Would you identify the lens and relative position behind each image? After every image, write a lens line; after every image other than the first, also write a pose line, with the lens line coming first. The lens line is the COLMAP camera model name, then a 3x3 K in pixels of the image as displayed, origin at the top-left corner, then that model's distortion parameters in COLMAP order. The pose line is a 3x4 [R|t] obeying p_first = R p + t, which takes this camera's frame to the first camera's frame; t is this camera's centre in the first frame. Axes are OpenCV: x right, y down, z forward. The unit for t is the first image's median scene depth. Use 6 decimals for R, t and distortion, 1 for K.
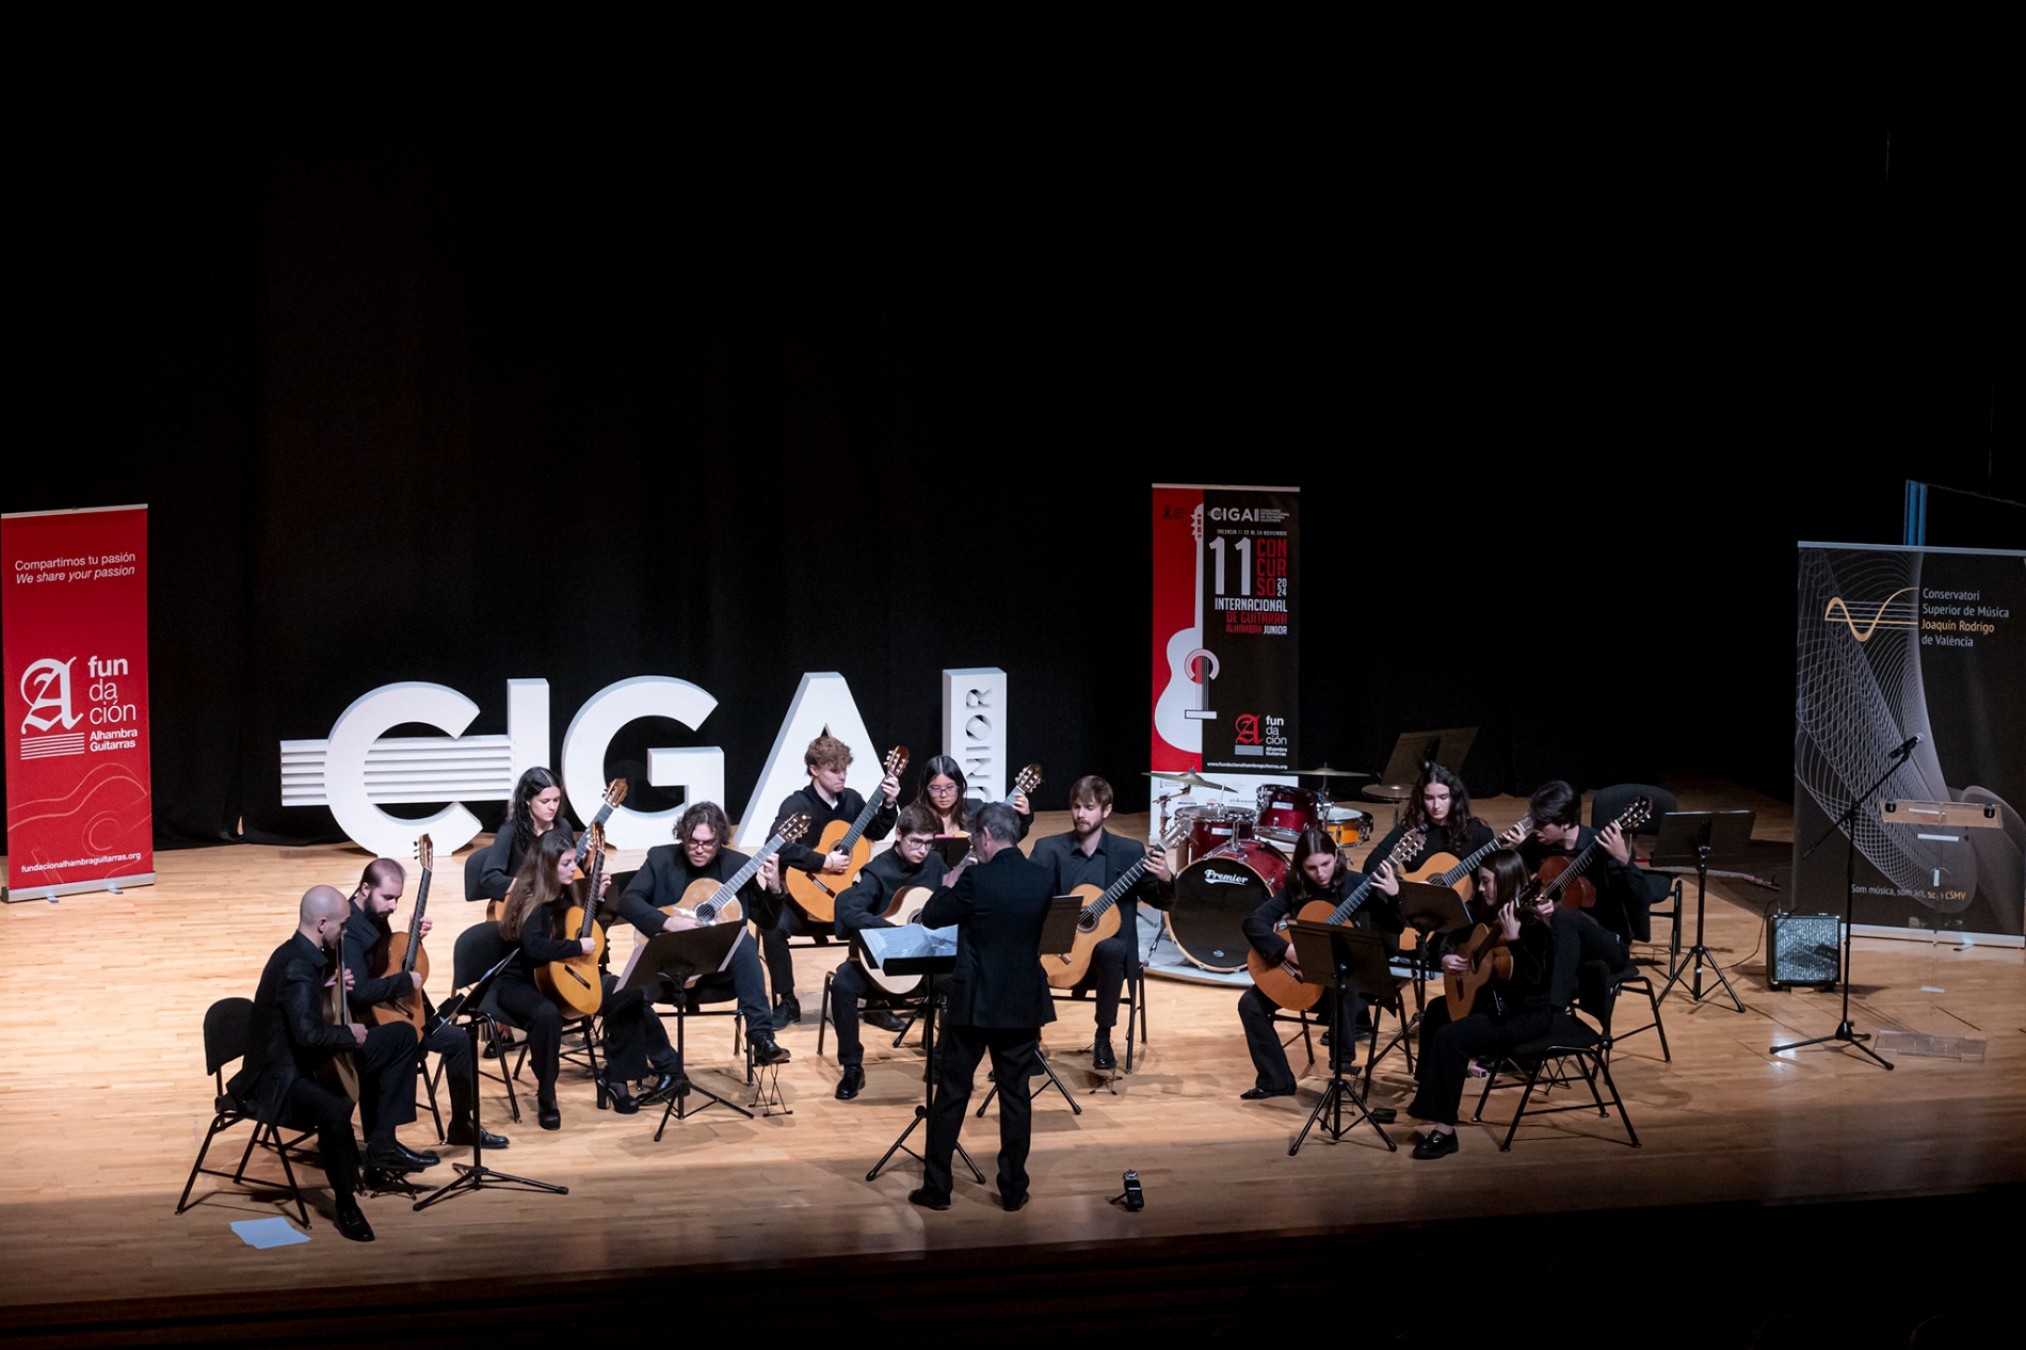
lens RADIAL K [[4276.6, 0, 1013.6], [0, 4276.6, 671.8], [0, 0, 1]] dist [-0.075866, 0.089585]
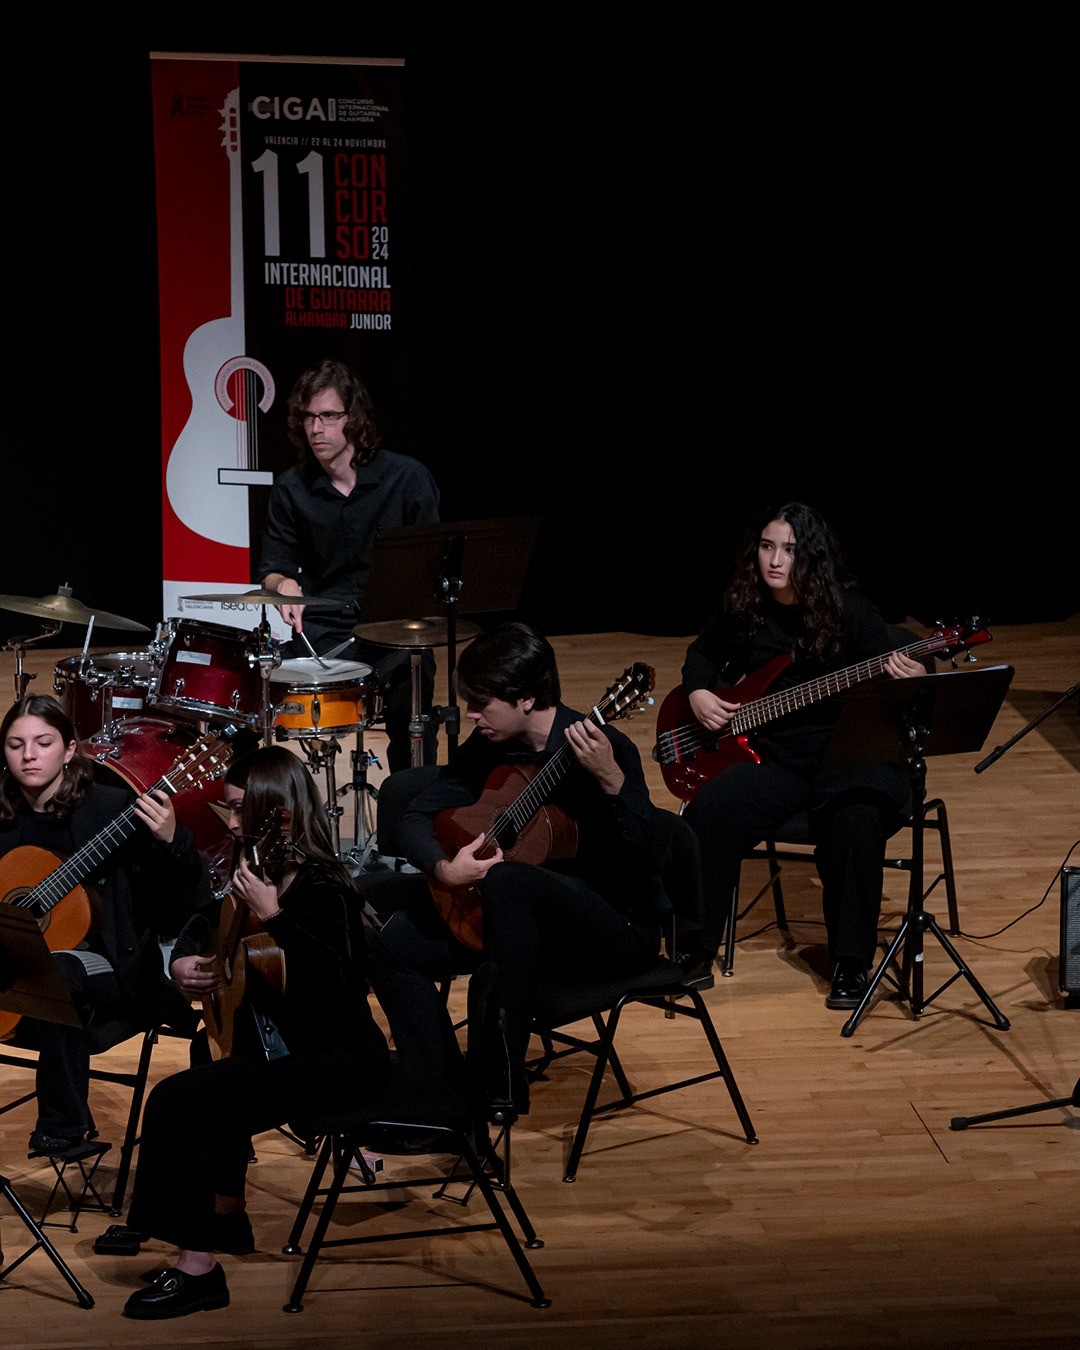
lens RADIAL K [[7987.4, 0, 540.3], [0, 7987.4, 678.7], [0, 0, 1]] dist [-0.041604, -1.840074]
pose [[0.993866, 0.004657, -0.110495, 0.213819], [0.000619, 0.998863, 0.047670, -0.014114], [0.110591, -0.047446, 0.992733, -0.005283]]
